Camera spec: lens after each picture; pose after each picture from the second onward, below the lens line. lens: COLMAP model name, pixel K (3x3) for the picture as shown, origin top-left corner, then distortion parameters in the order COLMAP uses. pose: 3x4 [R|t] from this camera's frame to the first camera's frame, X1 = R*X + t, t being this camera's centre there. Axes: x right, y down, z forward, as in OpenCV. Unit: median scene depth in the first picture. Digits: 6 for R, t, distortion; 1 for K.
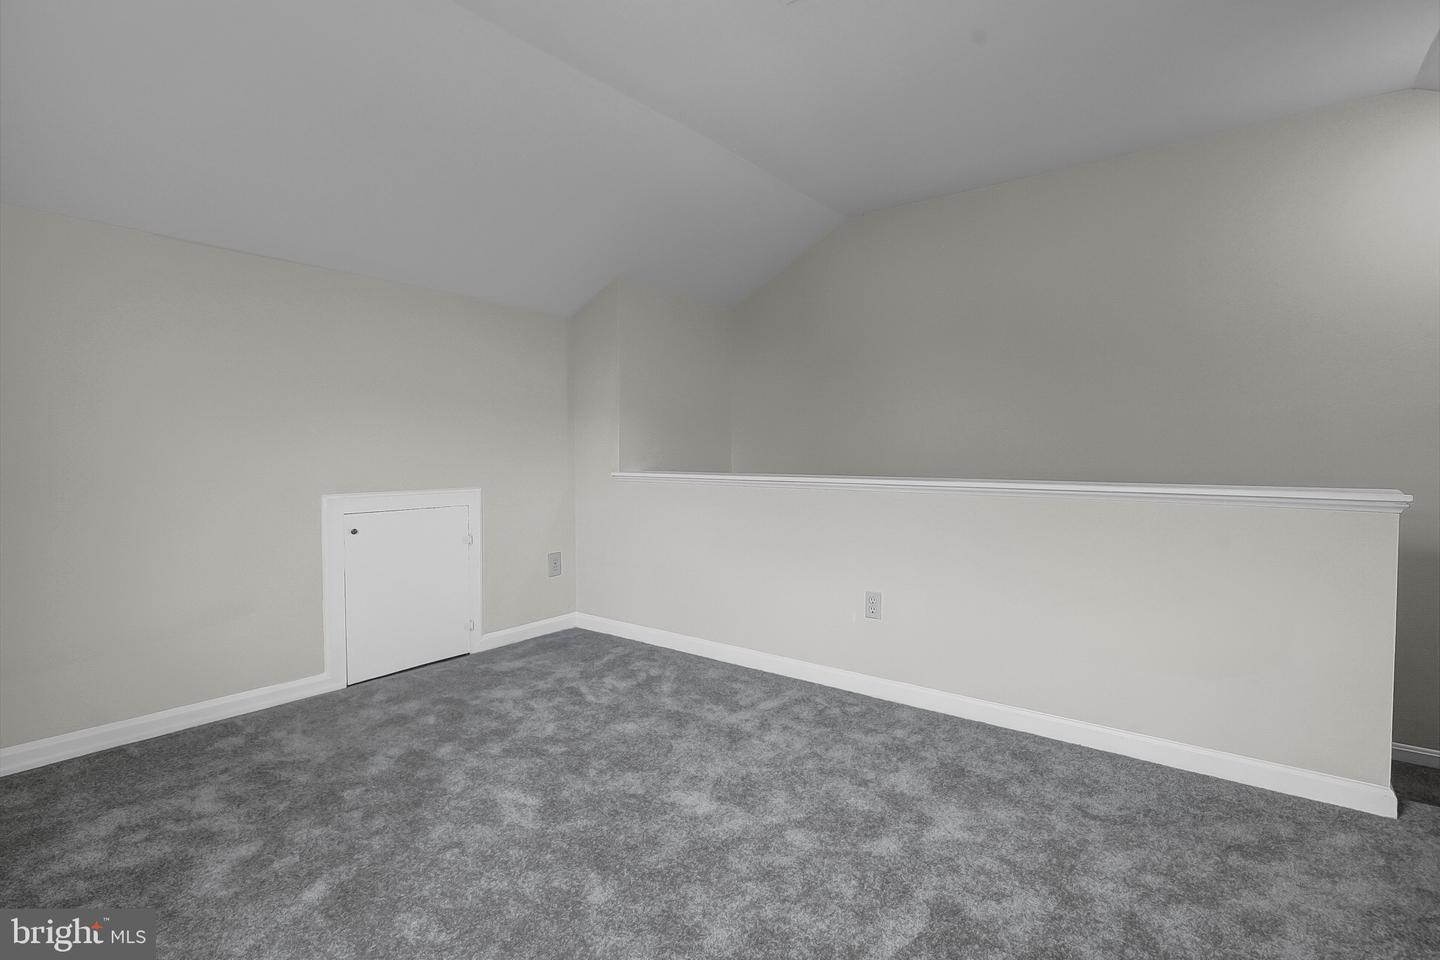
lens RADIAL K [[707.9, 0, 713.9], [0, 707.9, 474.8], [0, 0, 1]] dist [-0.014292, 0.008157]
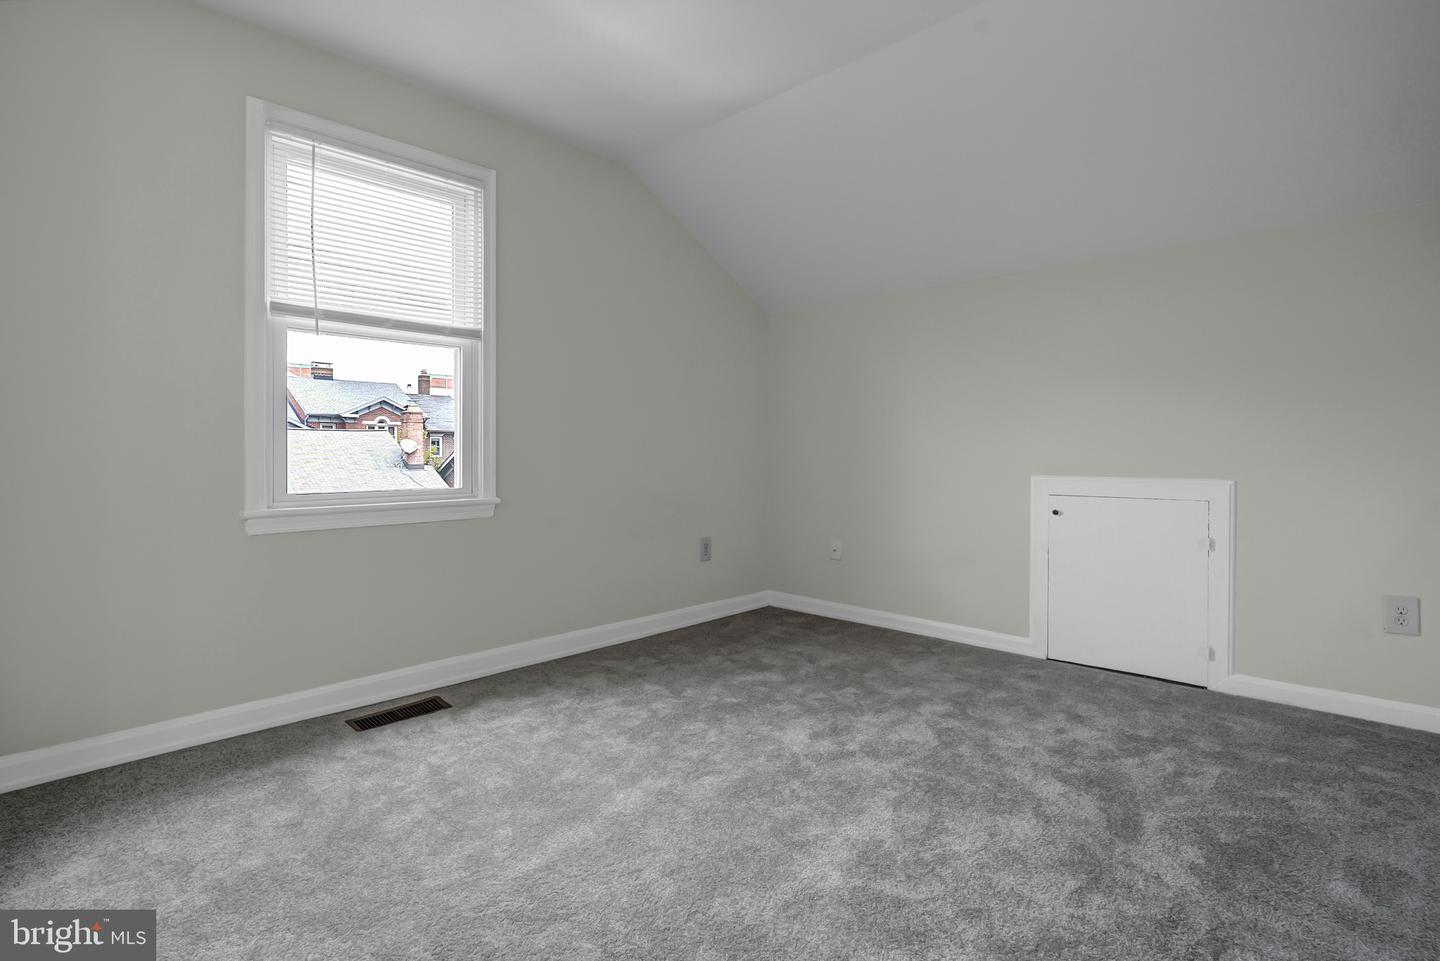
lens RADIAL K [[707.9, 0, 682.3], [0, 707.9, 450.9], [0, 0, 1]] dist [-0.014292, 0.008157]
pose [[-0.143981, 0.002834, -0.989576, 0.611238], [-0.028945, 0.999556, 0.007074, -0.001892], [0.989157, 0.029662, -0.143835, 0.615672]]
